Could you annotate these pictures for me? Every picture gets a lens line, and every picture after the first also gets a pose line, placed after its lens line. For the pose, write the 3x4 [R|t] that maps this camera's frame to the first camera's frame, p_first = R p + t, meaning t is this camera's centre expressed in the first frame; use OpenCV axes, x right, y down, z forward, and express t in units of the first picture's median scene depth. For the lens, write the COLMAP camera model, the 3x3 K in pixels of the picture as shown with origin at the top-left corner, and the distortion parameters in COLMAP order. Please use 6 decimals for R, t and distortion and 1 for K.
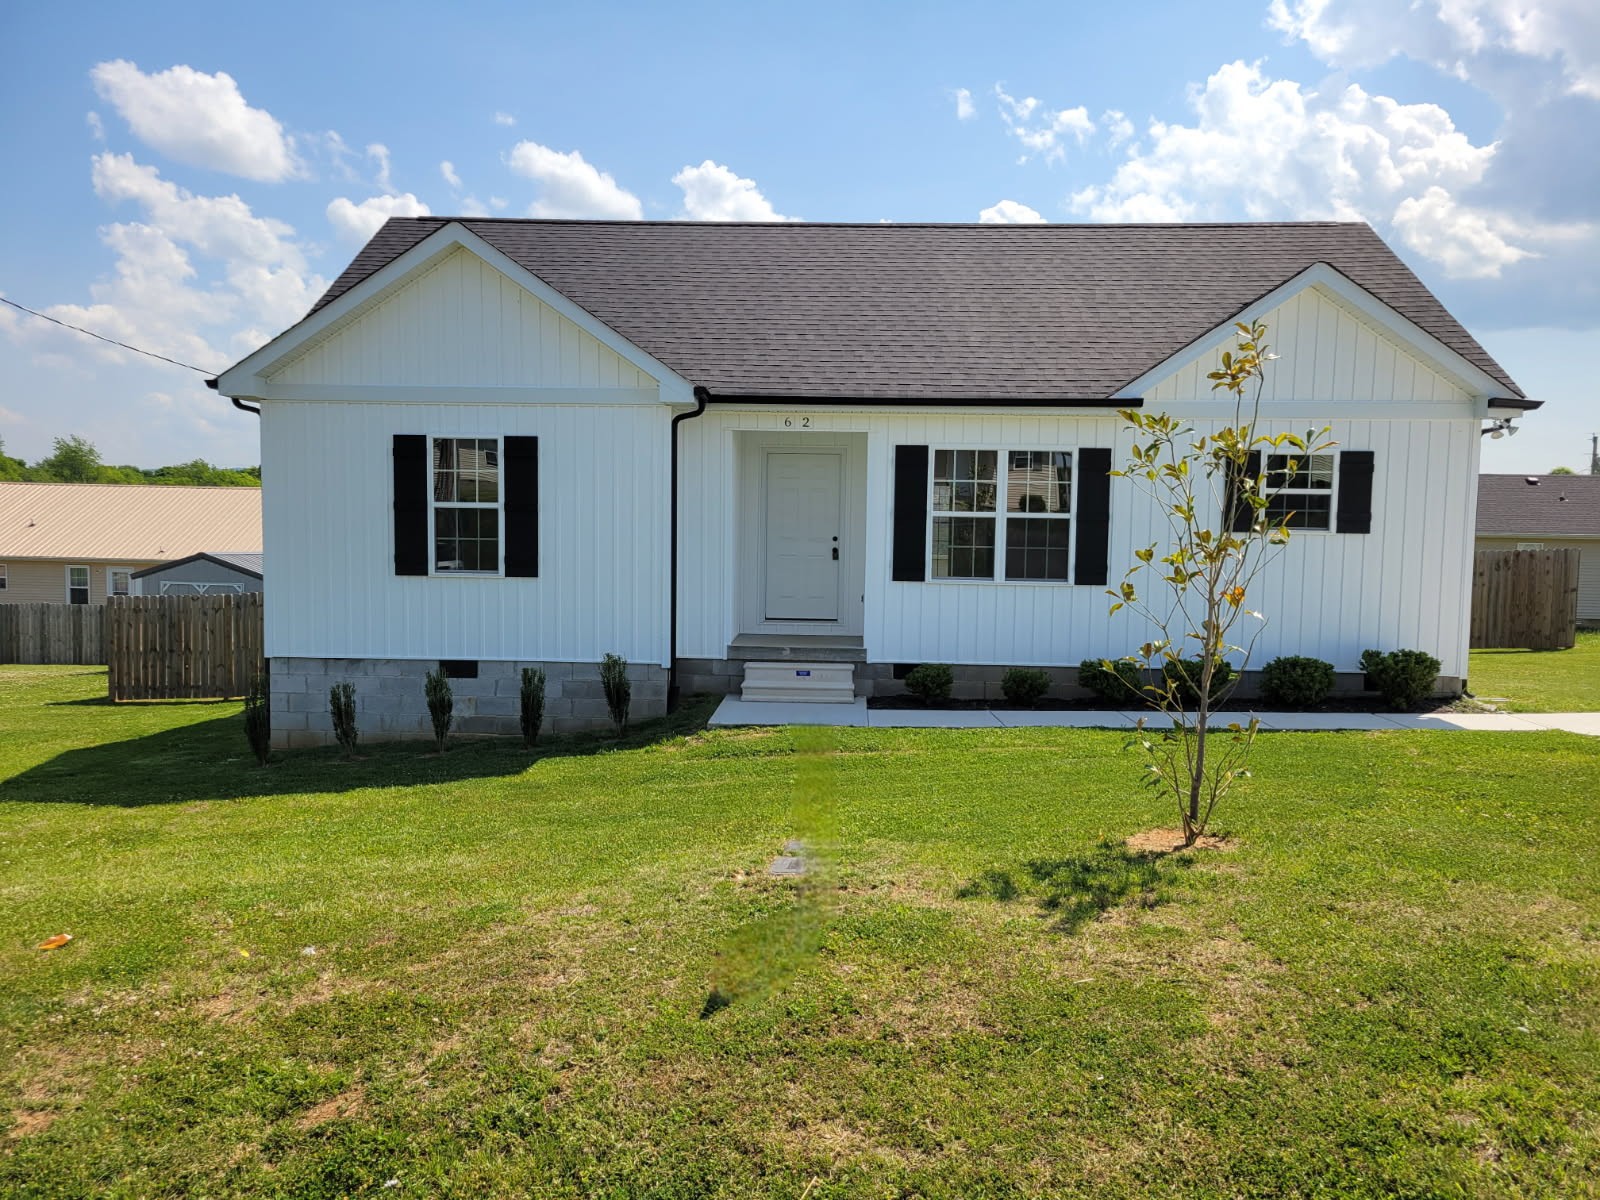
lens RADIAL K [[1206.9, 0, 779.9], [0, 1206.9, 575.4], [0, 0, 1]] dist [0.039014, -0.004584]
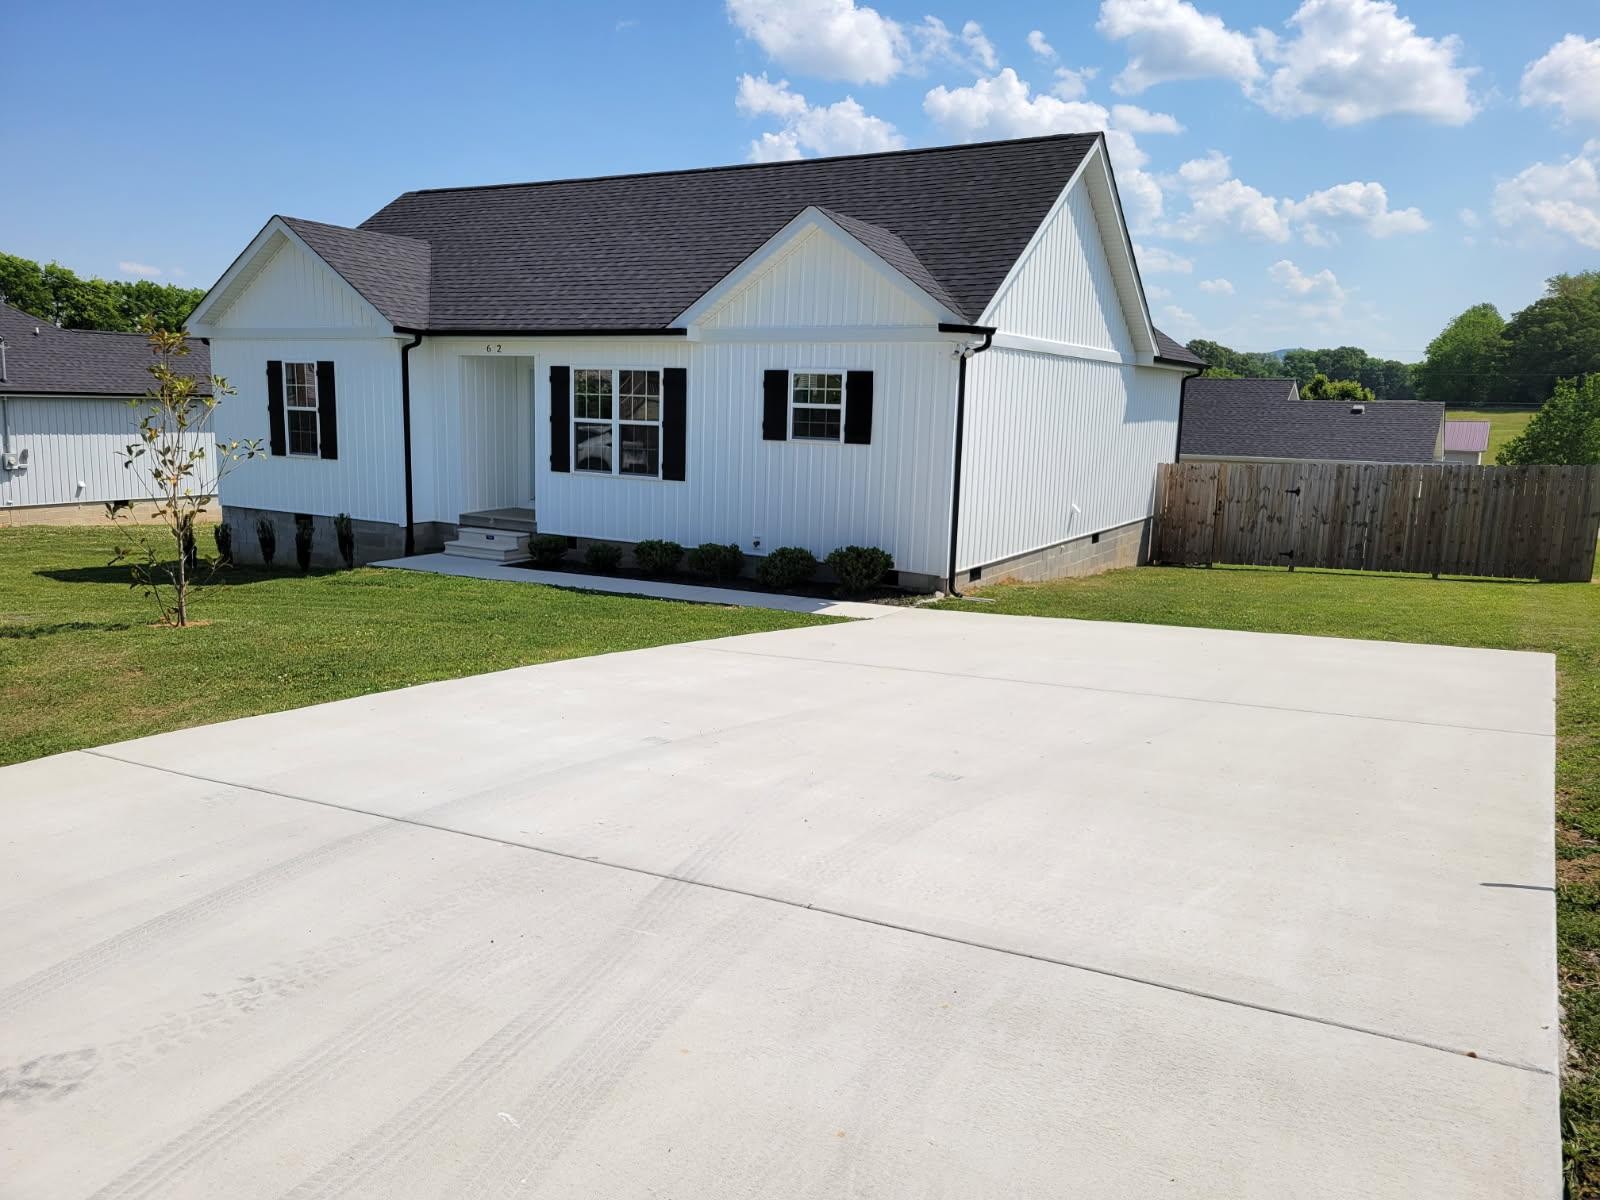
lens RADIAL K [[1212.5, 0, 800.0], [0, 1212.5, 600.0], [0, 0, 1]] dist [0.096737, -0.146524]
pose [[0.872026, 0.085704, -0.481898, 0.986671], [-0.031377, 0.992314, 0.119702, -0.024373], [0.488453, -0.089263, 0.868013, -0.028466]]
